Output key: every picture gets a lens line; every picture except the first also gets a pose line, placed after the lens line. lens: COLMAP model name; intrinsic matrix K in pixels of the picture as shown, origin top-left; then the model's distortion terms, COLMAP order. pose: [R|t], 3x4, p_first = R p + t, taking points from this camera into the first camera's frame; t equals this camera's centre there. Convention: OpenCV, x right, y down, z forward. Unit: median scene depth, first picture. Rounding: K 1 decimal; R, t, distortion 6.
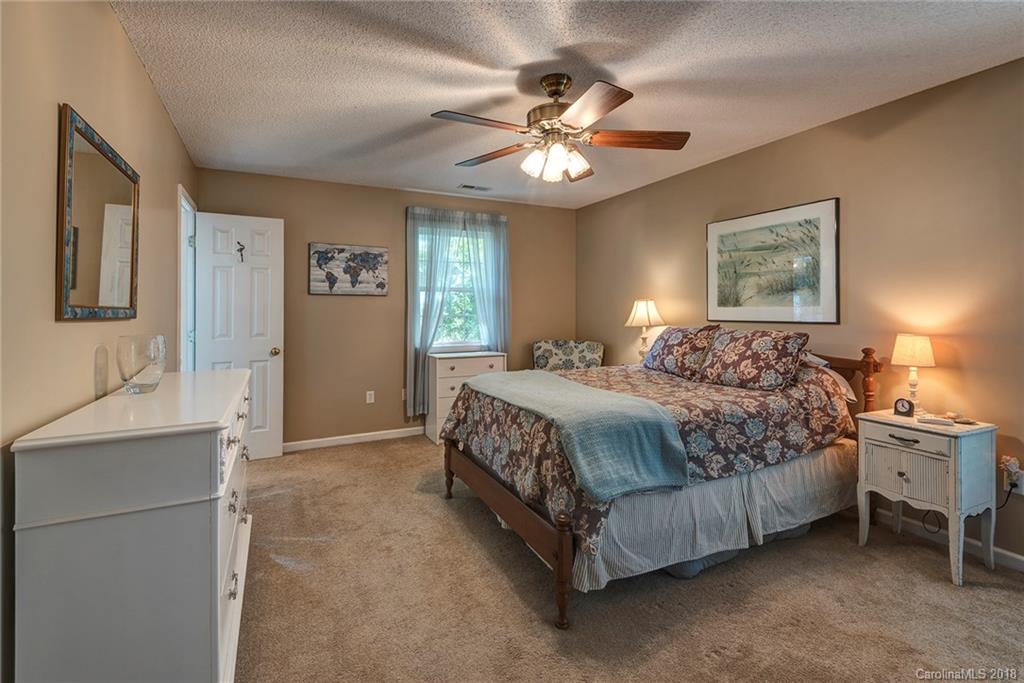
lens RADIAL K [[481.5, 0, 516.9], [0, 481.5, 315.6], [0, 0, 1]] dist [0.069445, -0.000165]
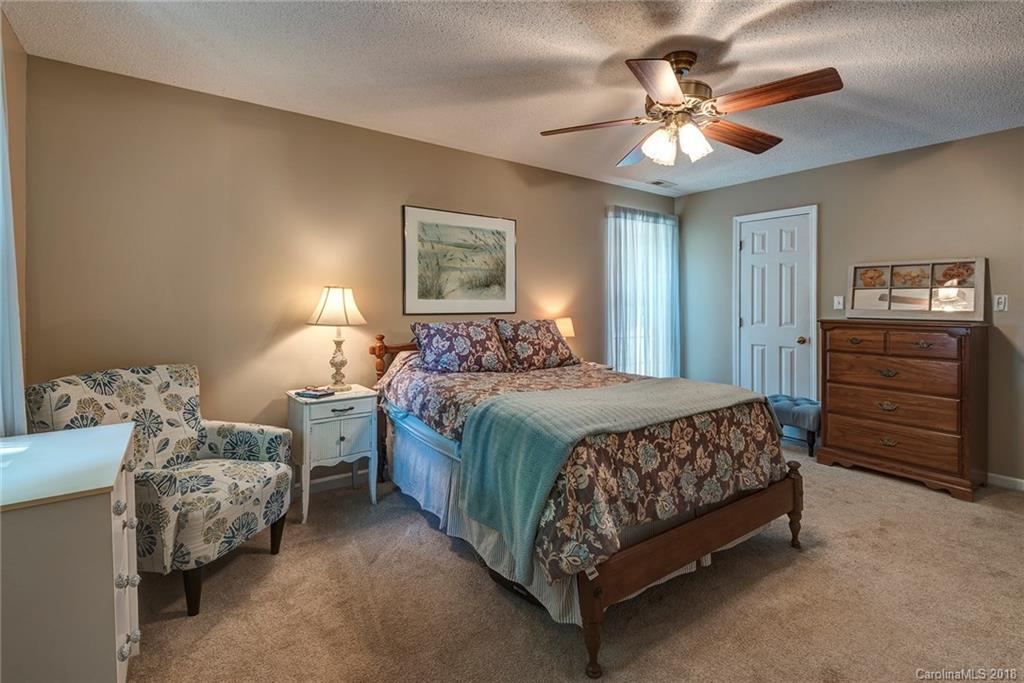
lens RADIAL K [[479.2, 0, 512.7], [0, 479.2, 317.5], [0, 0, 1]] dist [-0.000700, -0.000100]
pose [[-0.172646, -0.030254, 0.984519, -0.566311], [0.006862, 0.999467, 0.031917, -0.011496], [-0.984960, 0.012266, -0.172346, 1.066828]]
